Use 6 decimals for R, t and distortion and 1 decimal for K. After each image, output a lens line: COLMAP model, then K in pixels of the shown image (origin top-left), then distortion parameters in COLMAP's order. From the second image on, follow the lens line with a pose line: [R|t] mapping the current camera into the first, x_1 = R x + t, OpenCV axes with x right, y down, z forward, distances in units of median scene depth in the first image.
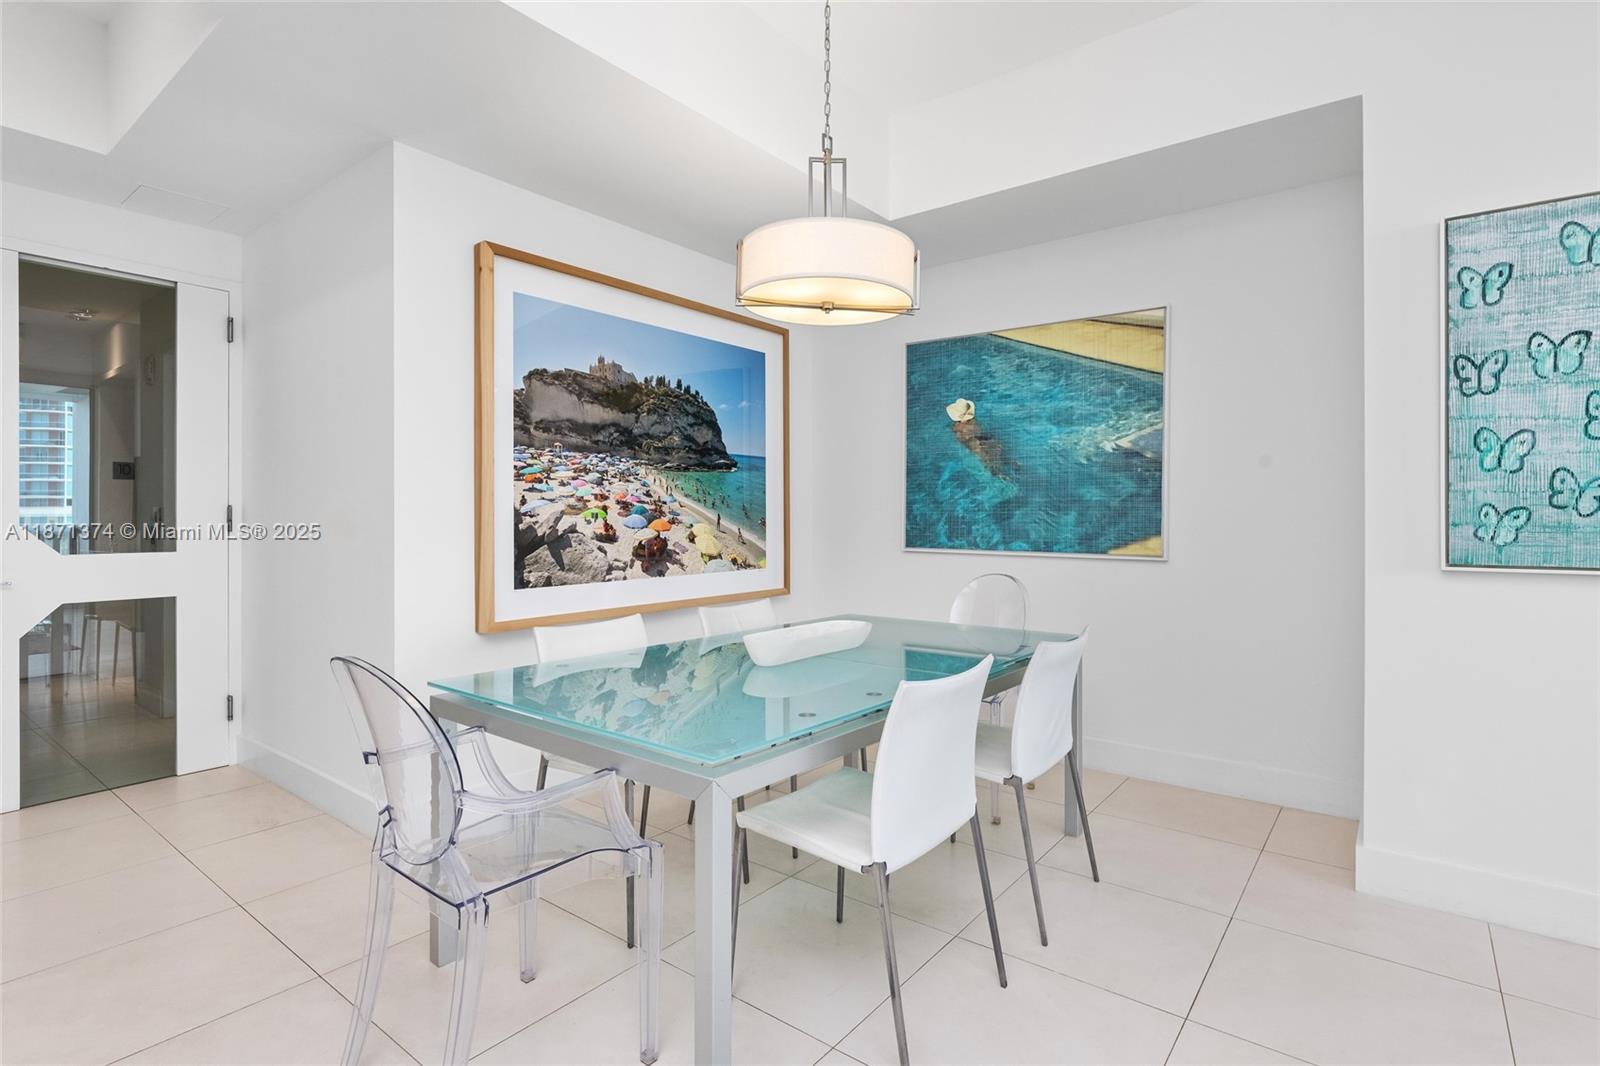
lens RADIAL K [[799.1, 0, 800.3], [0, 799.1, 523.2], [0, 0, 1]] dist [0.003437, 0.000537]
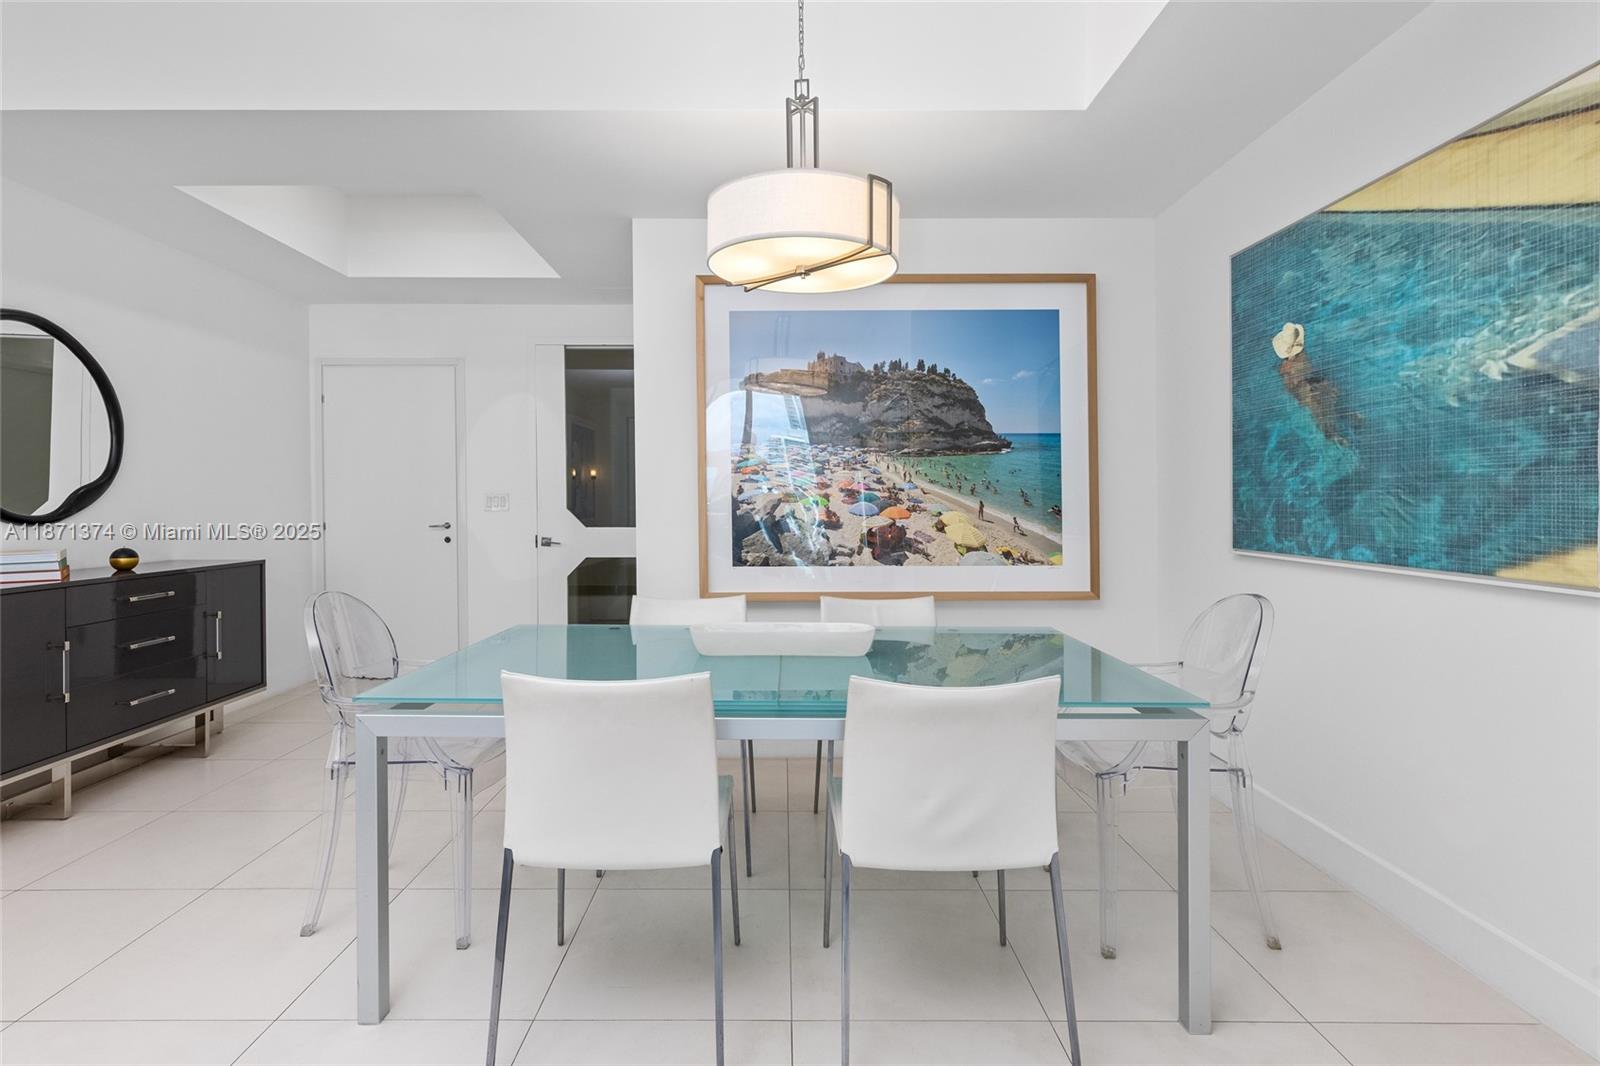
lens RADIAL K [[769.8, 0, 755.4], [0, 769.8, 511.0], [0, 0, 1]] dist [0.002146, 0.000466]
pose [[0.600312, 0.008228, -0.799724, 0.482345], [-0.007282, 0.999962, 0.004822, -0.003035], [0.799733, 0.002929, 0.600349, 0.302266]]
